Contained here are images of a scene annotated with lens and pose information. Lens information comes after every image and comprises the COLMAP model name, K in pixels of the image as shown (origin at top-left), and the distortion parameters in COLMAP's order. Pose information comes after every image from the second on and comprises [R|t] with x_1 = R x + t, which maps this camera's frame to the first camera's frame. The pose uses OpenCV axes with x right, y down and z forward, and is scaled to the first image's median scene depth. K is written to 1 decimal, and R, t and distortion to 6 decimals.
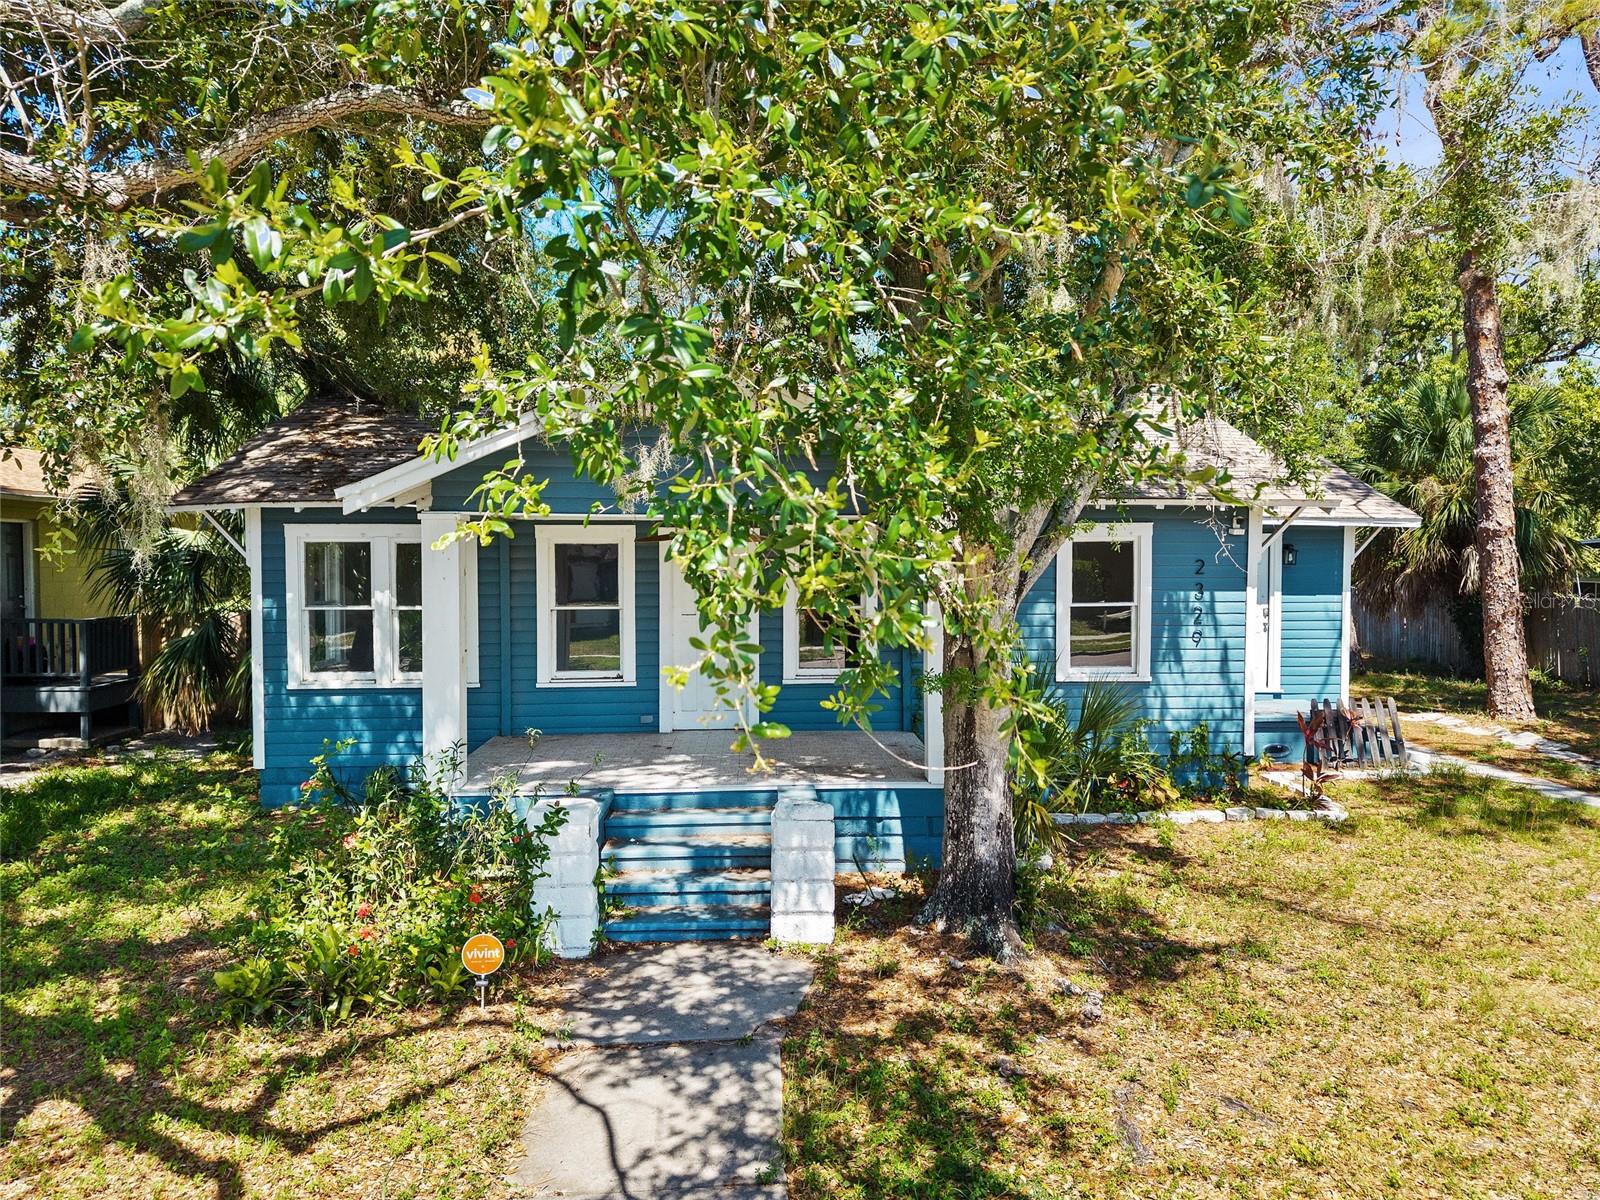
lens RADIAL K [[1104.3, 0, 800.0], [0, 1104.3, 600.0], [0, 0, 1]] dist [0.041083, -0.038136]
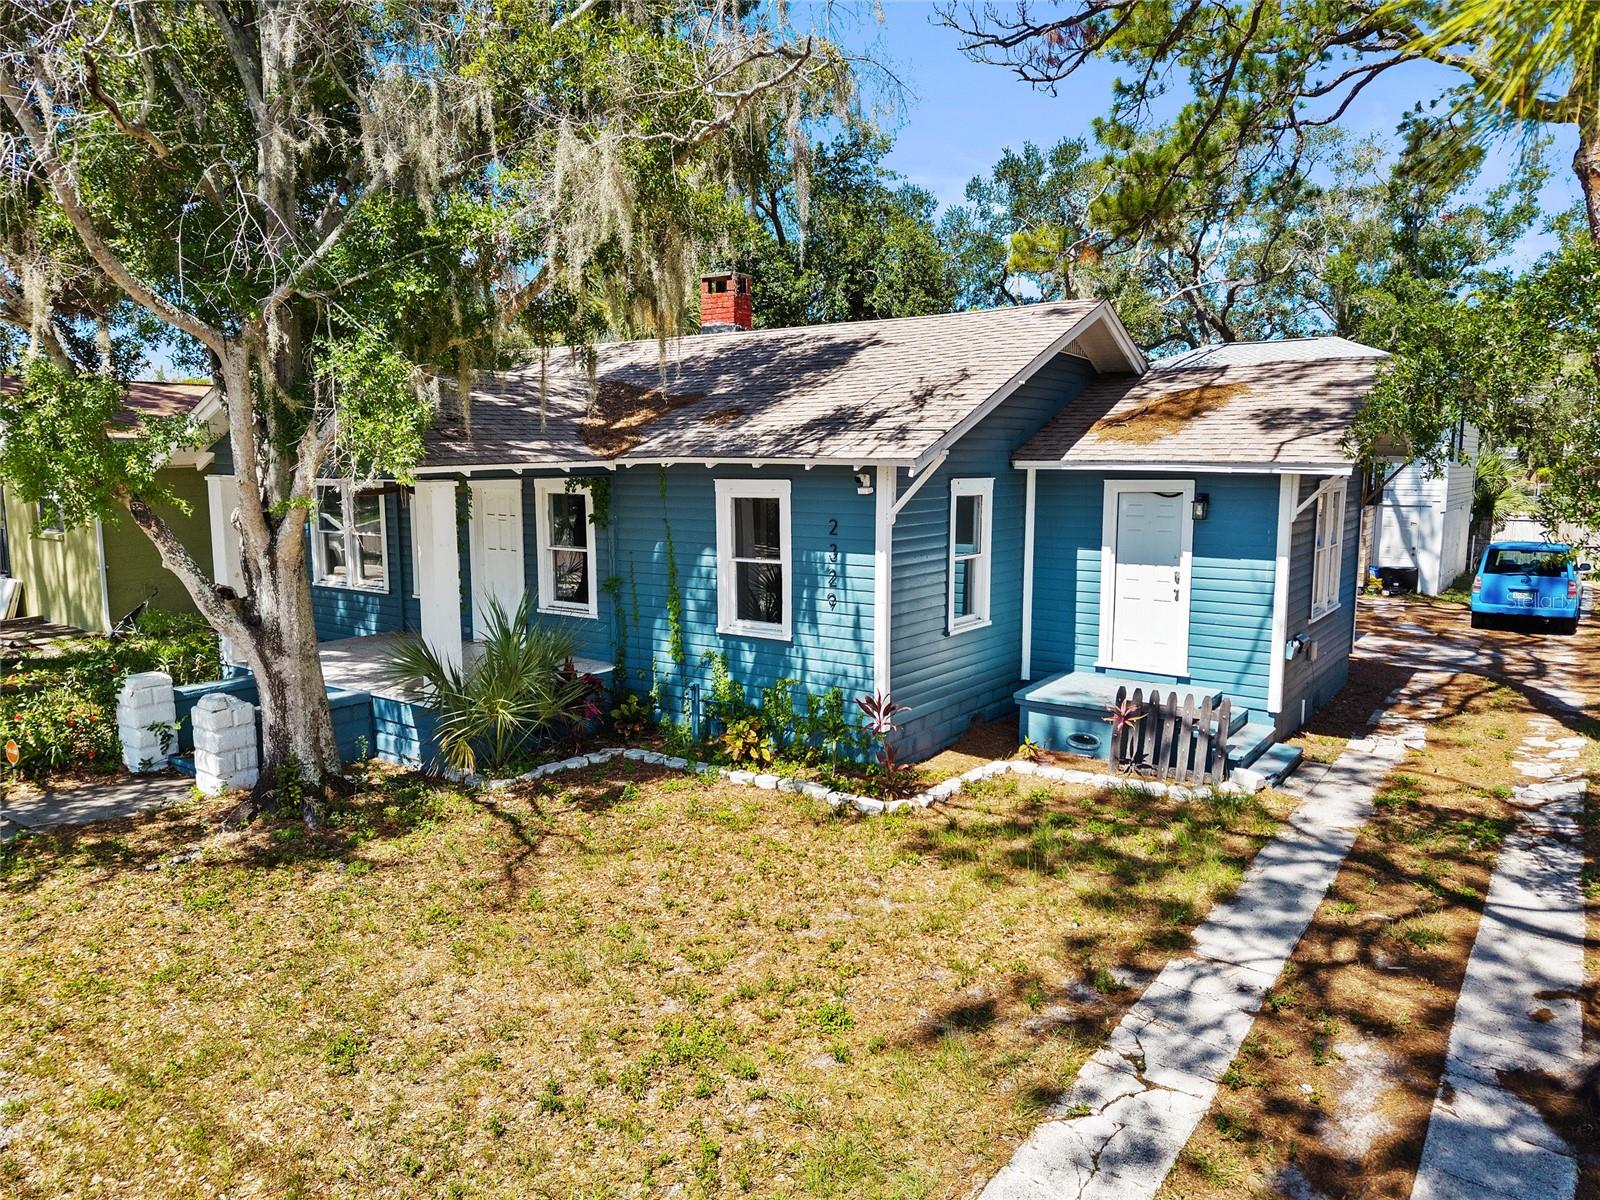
lens RADIAL K [[1104.3, 0, 800.0], [0, 1104.3, 600.0], [0, 0, 1]] dist [0.041083, -0.038136]
pose [[0.772301, 0.082660, -0.629856, 1.205799], [-0.022613, 0.994447, 0.102781, -0.082298], [0.634854, -0.065135, 0.769882, 0.323092]]
